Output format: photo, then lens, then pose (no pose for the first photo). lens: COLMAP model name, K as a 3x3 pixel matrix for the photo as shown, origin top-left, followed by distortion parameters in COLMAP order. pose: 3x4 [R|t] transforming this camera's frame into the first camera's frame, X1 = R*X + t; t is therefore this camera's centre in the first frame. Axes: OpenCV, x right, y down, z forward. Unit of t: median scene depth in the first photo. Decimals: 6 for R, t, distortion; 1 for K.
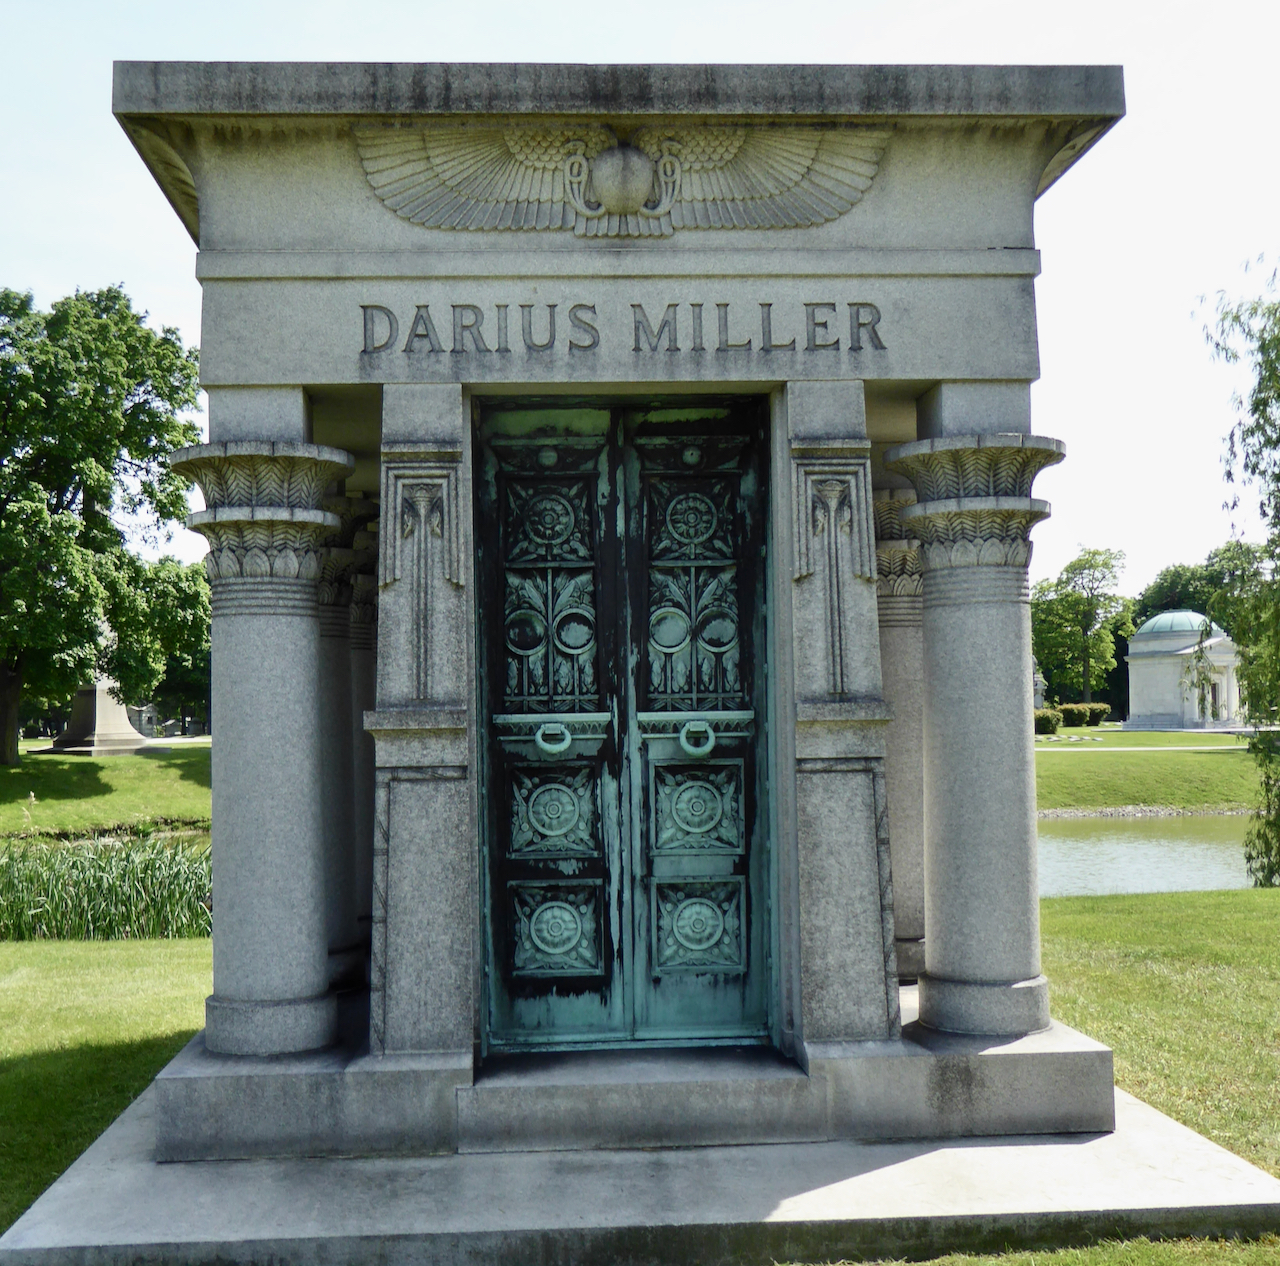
lens RADIAL K [[1501.4, 0, 614.1], [0, 1501.4, 698.3], [0, 0, 1]] dist [0.011288, 0.020331]
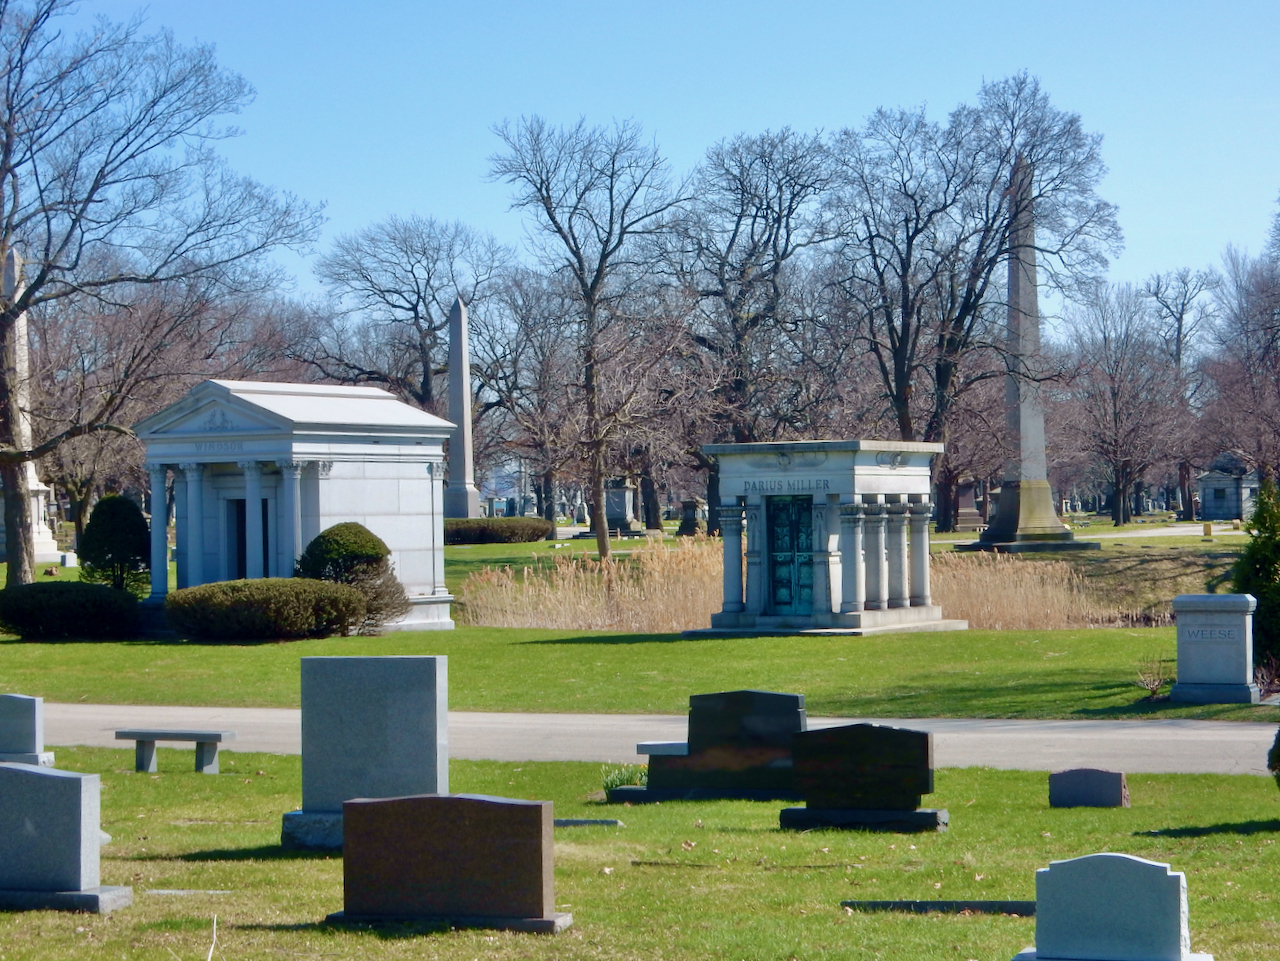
lens RADIAL K [[2656.3, 0, 640.0], [0, 2656.3, 480.5], [0, 0, 1]] dist [-0.002831, 0.003878]
pose [[0.847346, -0.000966, -0.531040, 4.799016], [0.008109, 0.999905, 0.011120, -0.376179], [0.530979, -0.013729, 0.847274, -7.681415]]
